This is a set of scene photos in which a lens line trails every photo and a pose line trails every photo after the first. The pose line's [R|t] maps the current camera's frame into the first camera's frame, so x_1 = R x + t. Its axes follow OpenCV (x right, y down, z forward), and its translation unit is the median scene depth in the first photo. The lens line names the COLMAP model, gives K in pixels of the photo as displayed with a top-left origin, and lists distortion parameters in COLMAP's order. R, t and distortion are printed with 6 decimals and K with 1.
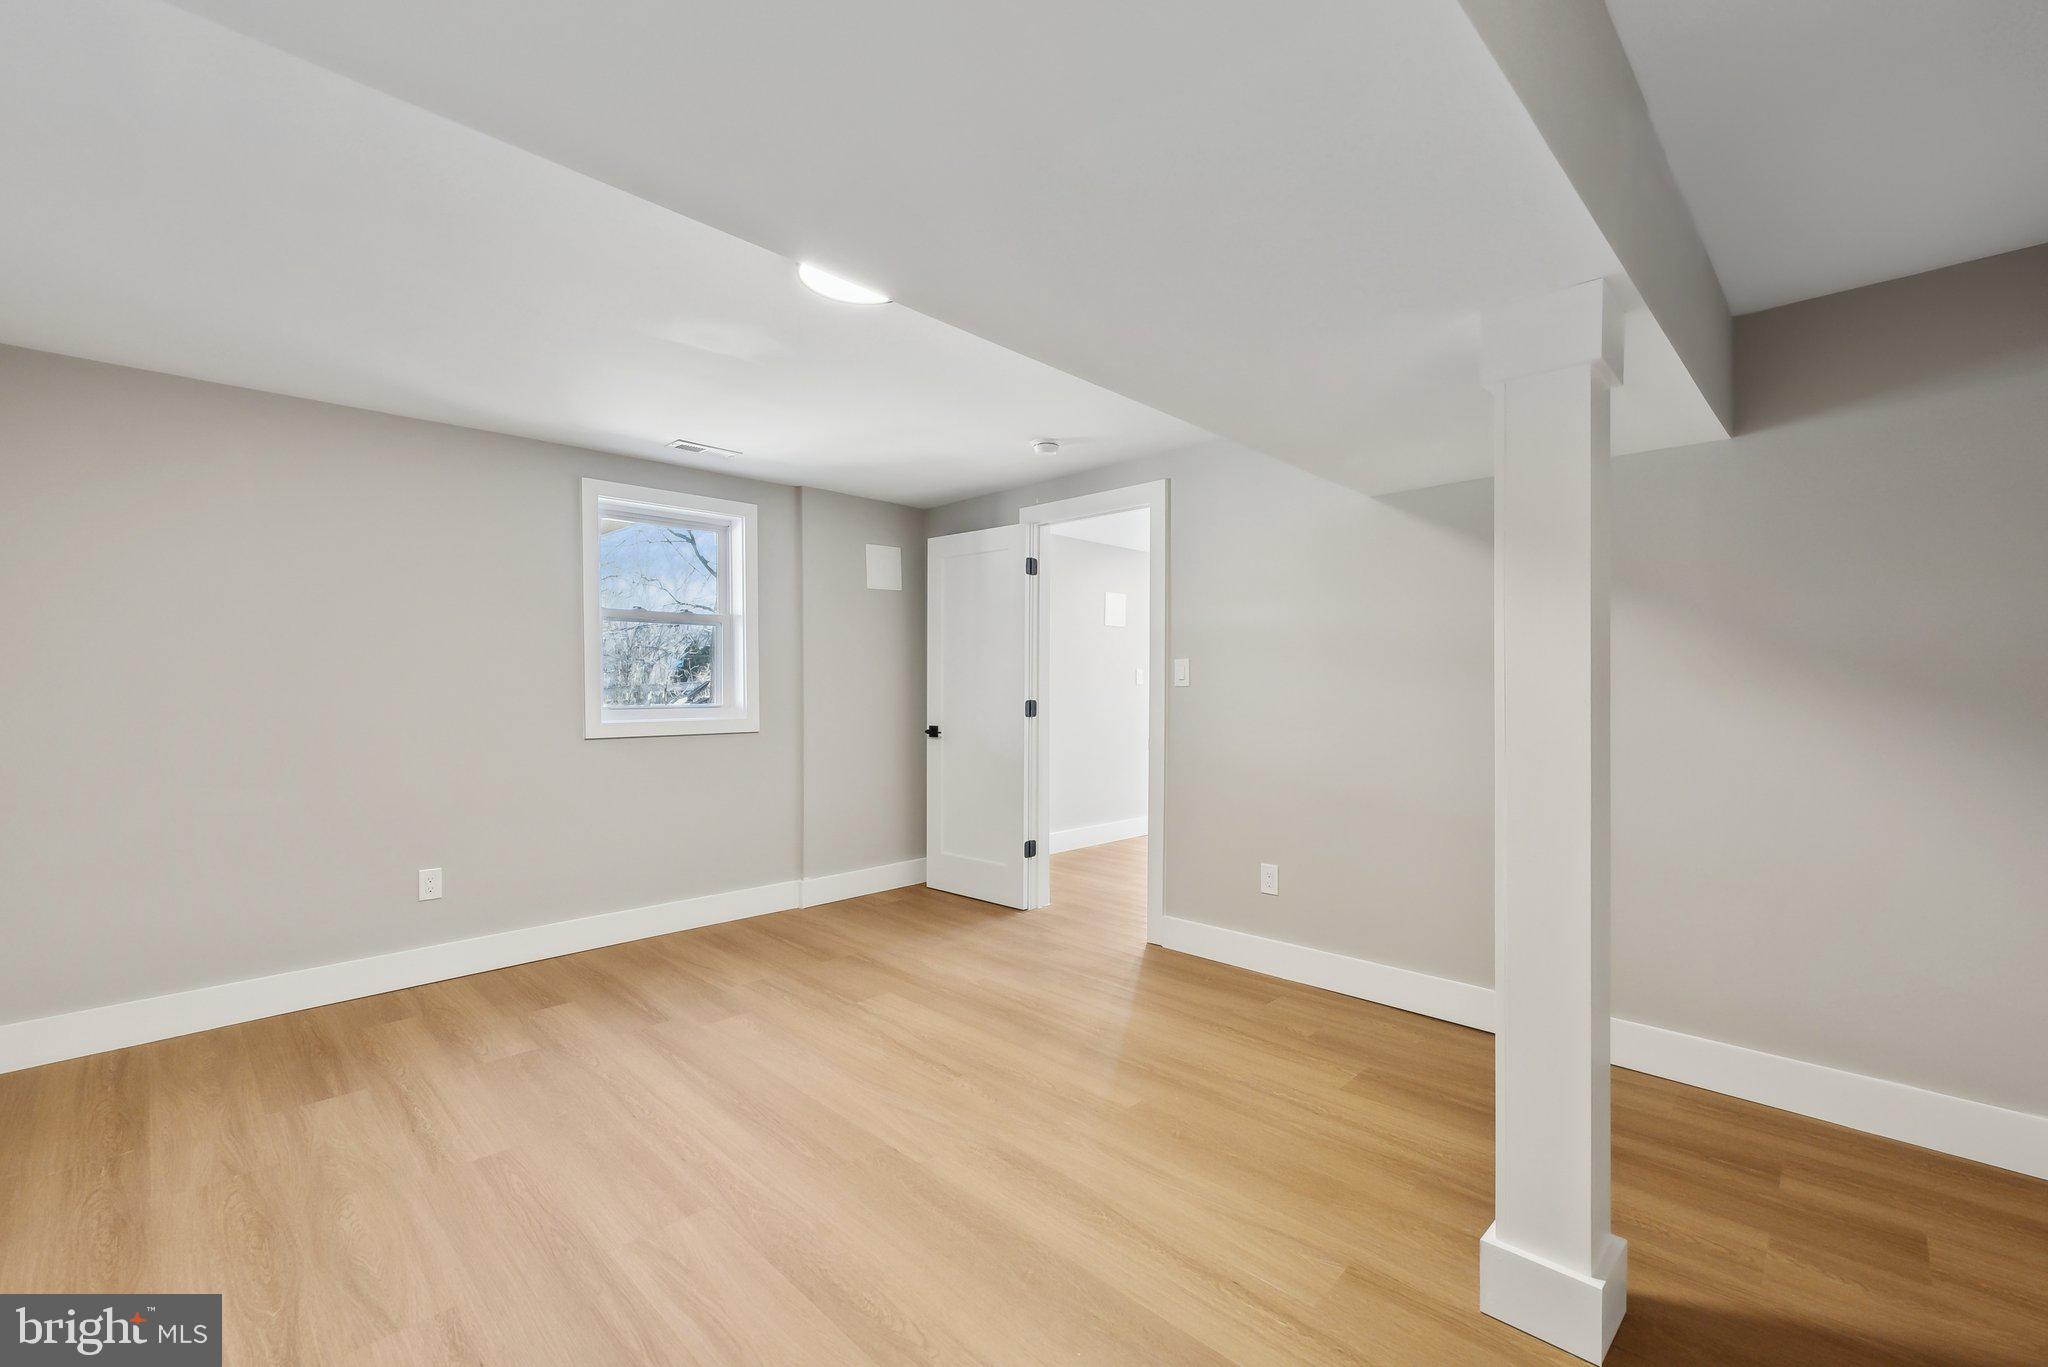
lens RADIAL K [[882.3, 0, 1024.0], [0, 882.3, 683.5], [0, 0, 1]] dist [-0.000010, -0.000053]
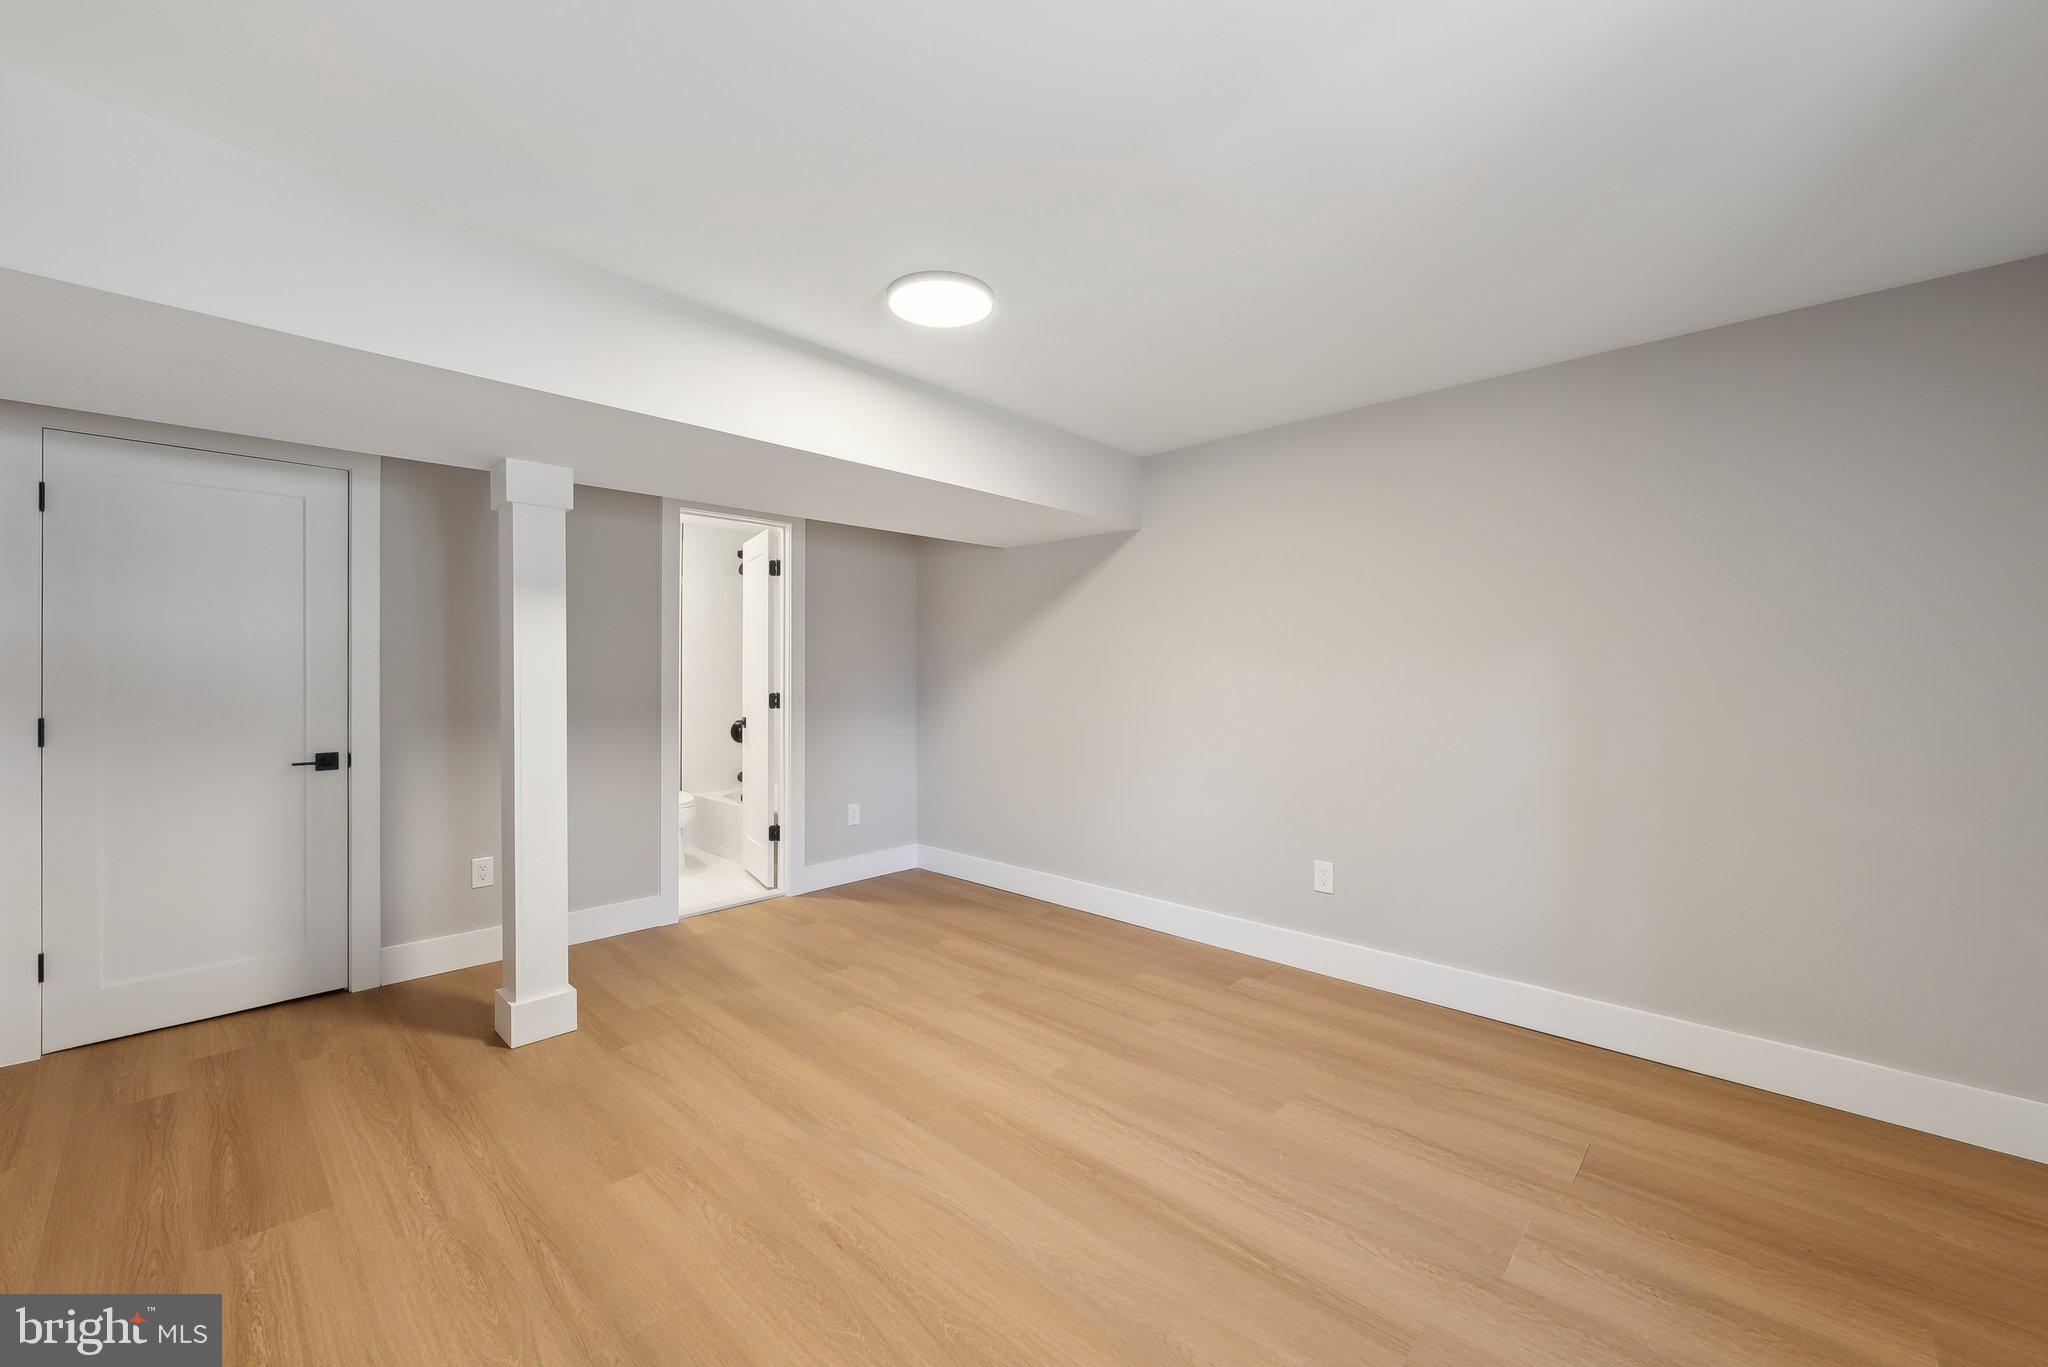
lens RADIAL K [[849.9, 0, 1024.0], [0, 849.9, 683.5], [0, 0, 1]] dist [-0.000169, -0.000020]
pose [[-0.999998, 0.001772, -0.001073, -0.267218], [0.001761, 0.999945, 0.010372, -0.002547], [0.001091, 0.010370, -0.999946, 1.899884]]
